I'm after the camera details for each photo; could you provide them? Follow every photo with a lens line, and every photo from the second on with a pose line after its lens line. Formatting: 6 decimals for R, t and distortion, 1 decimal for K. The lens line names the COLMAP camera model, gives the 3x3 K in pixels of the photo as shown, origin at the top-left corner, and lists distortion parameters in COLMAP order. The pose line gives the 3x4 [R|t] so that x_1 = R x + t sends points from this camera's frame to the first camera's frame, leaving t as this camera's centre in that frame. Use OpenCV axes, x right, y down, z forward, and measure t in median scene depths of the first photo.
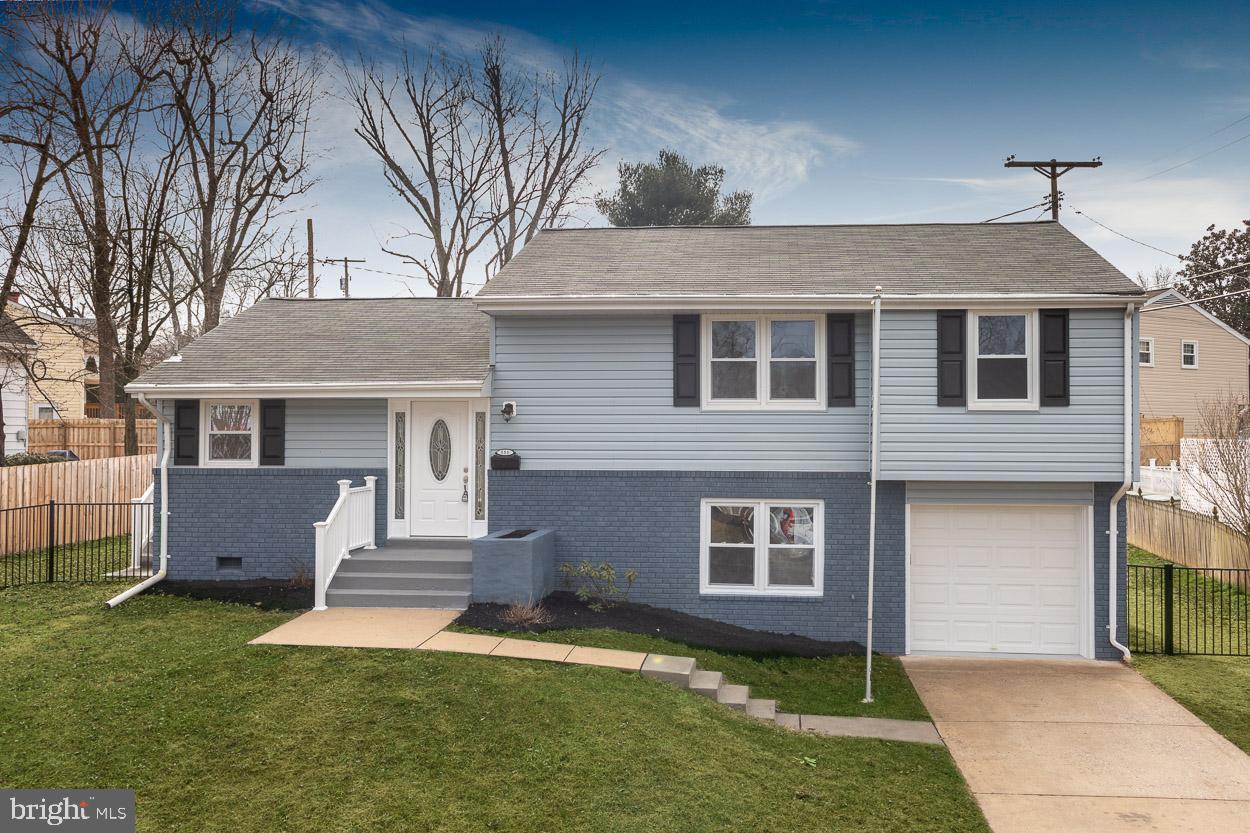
lens RADIAL K [[1179.3, 0, 614.0], [0, 1179.3, 410.6], [0, 0, 1]] dist [-0.000523, 0.000000]
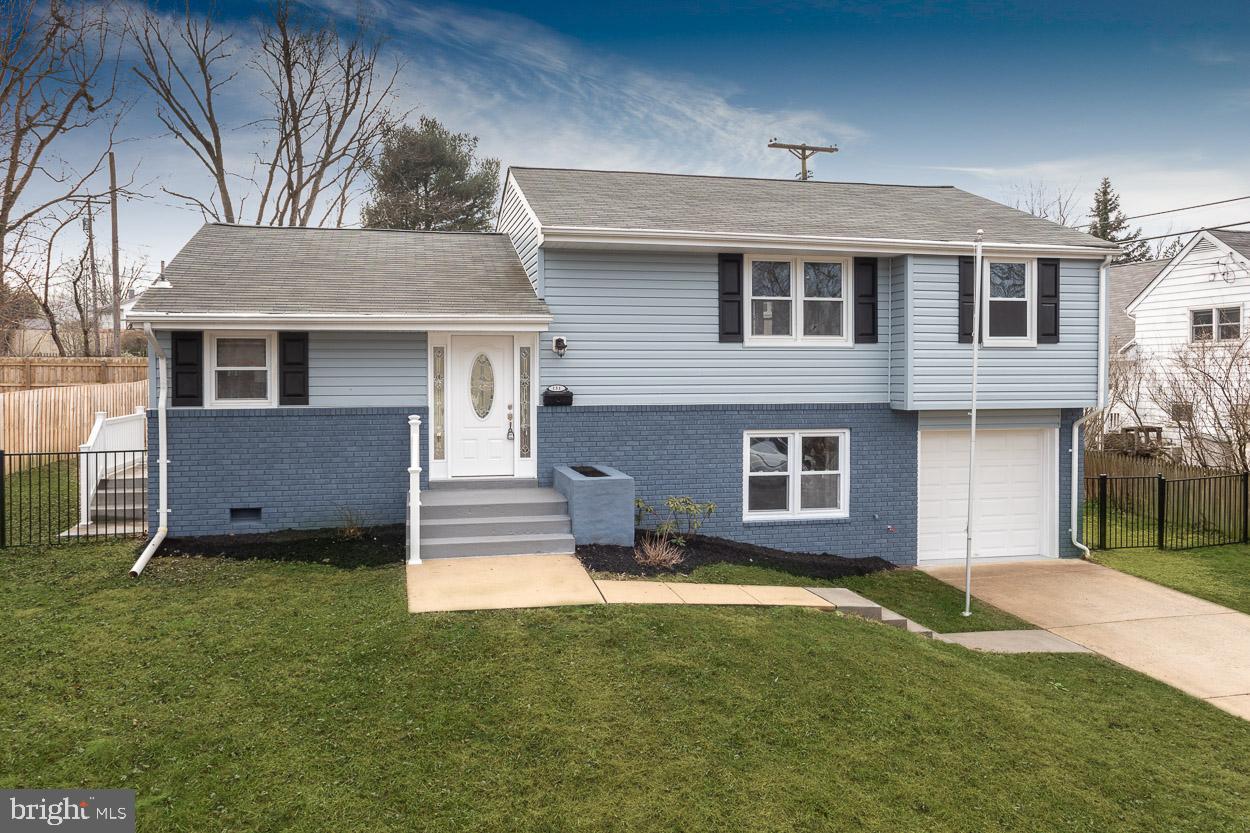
lens RADIAL K [[974.8, 0, 628.6], [0, 974.8, 386.1], [0, 0, 1]] dist [0.004949, -0.010751]
pose [[0.944510, -0.009773, 0.328338, -0.307063], [-0.002244, 0.999342, 0.036201, 0.004222], [-0.328475, -0.034929, 0.943866, 0.218142]]
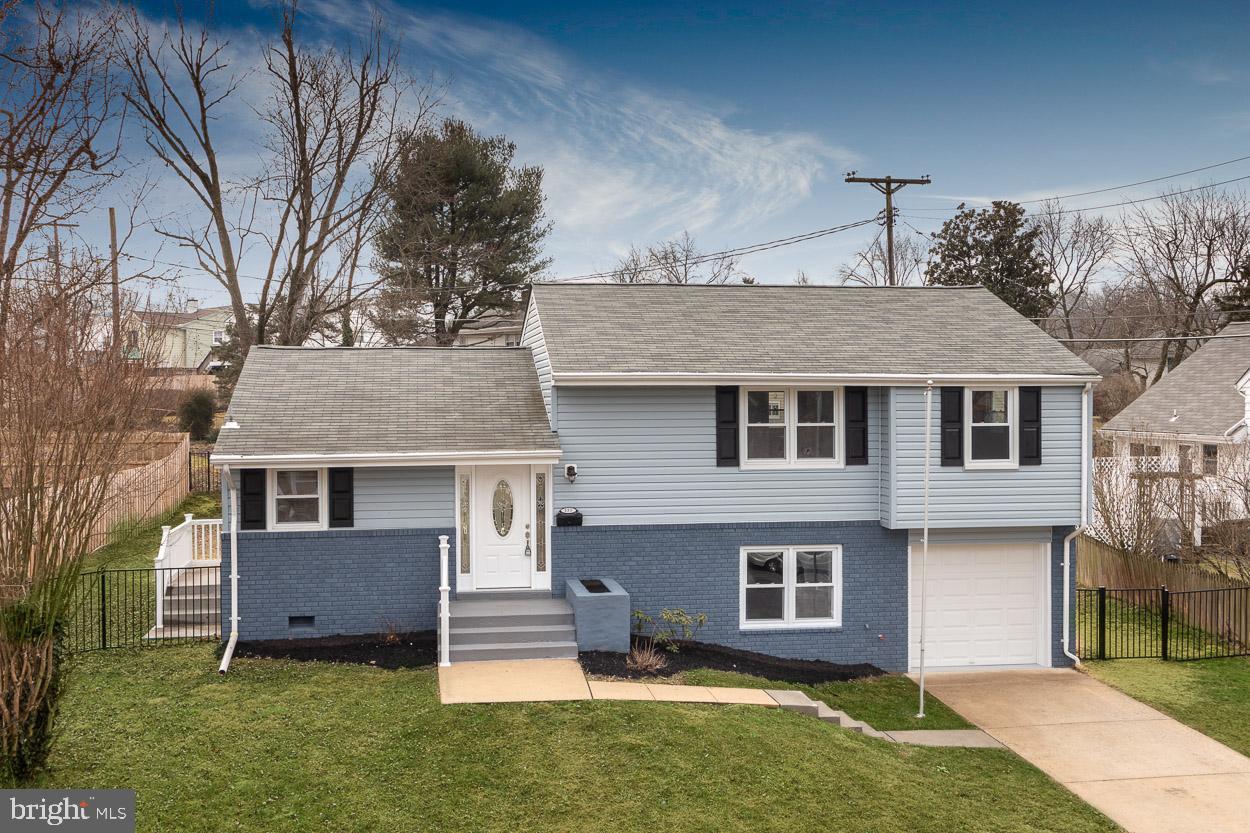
lens RADIAL K [[1339.5, 0, 621.6], [0, 1339.5, 418.0], [0, 0, 1]] dist [0.014119, 0.000000]
pose [[0.967561, -0.012373, 0.252335, -0.365229], [0.003264, 0.999329, 0.036484, -0.098468], [-0.252617, -0.034477, 0.966952, -0.226173]]
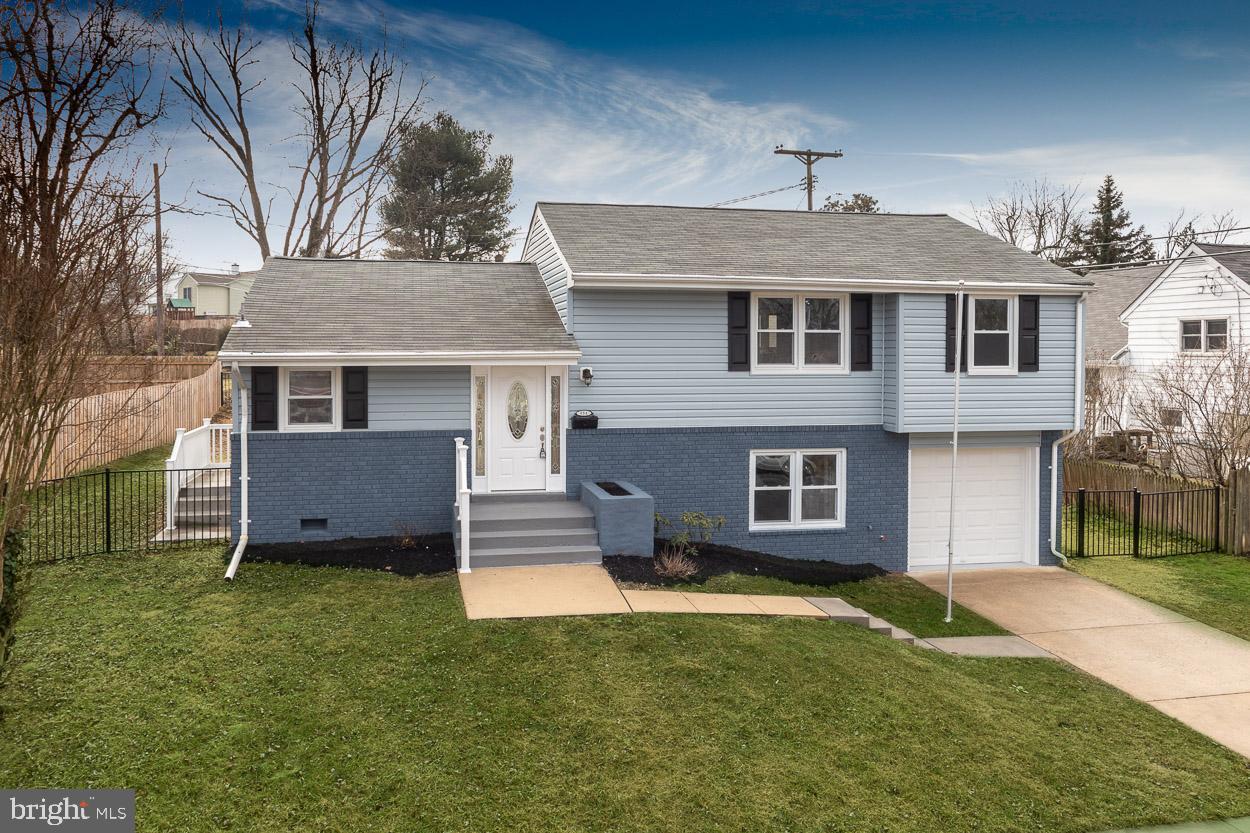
lens RADIAL K [[974.8, 0, 600.0], [0, 974.8, 366.4], [0, 0, 1]] dist [0.004949, -0.010751]
pose [[0.955388, -0.006921, 0.295272, -0.353360], [-0.004697, 0.999243, 0.038619, -0.044566], [-0.295315, -0.038283, 0.954633, 0.125452]]
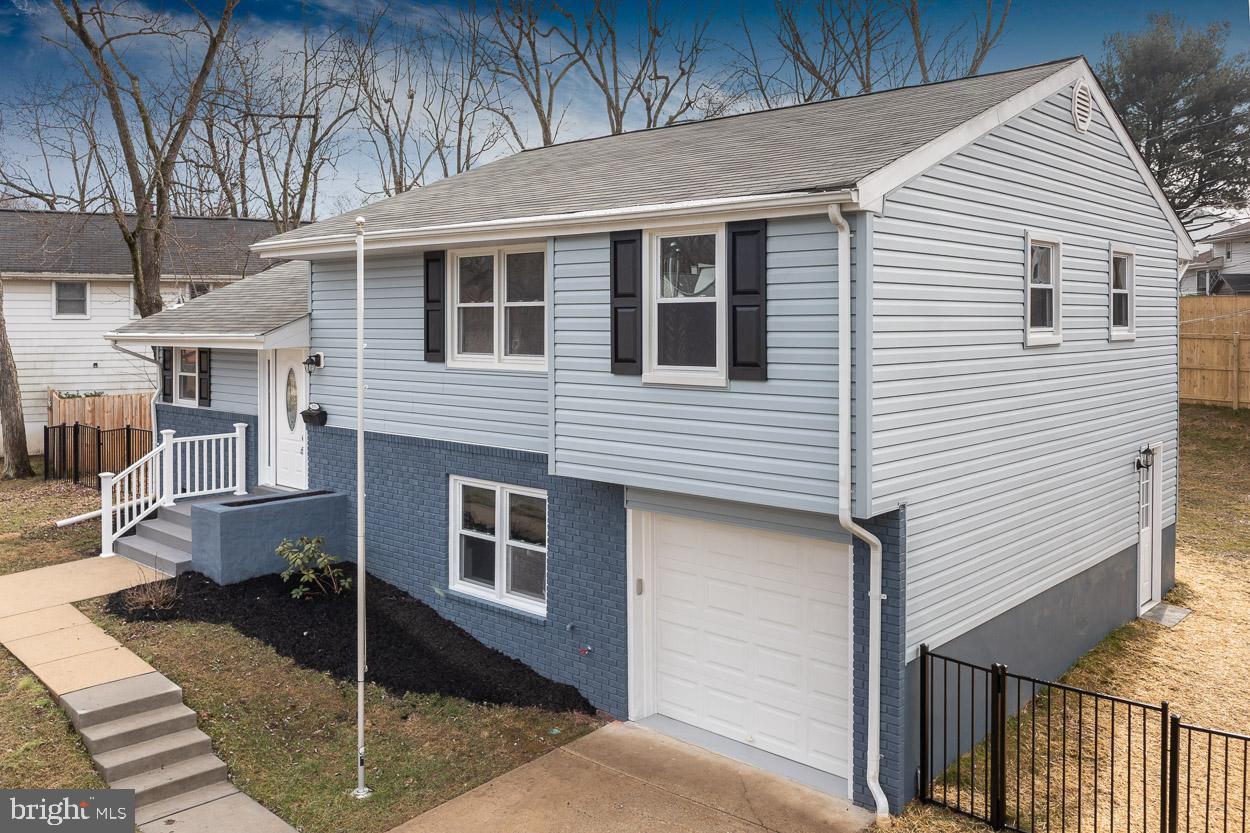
lens RADIAL K [[1025.9, 0, 631.5], [0, 1025.9, 356.3], [0, 0, 1]] dist [-0.001839, -0.001093]
pose [[0.806909, 0.018291, -0.590392, 0.600027], [0.005623, 0.999237, 0.038643, -0.034975], [0.590648, -0.034501, 0.806191, 0.501748]]
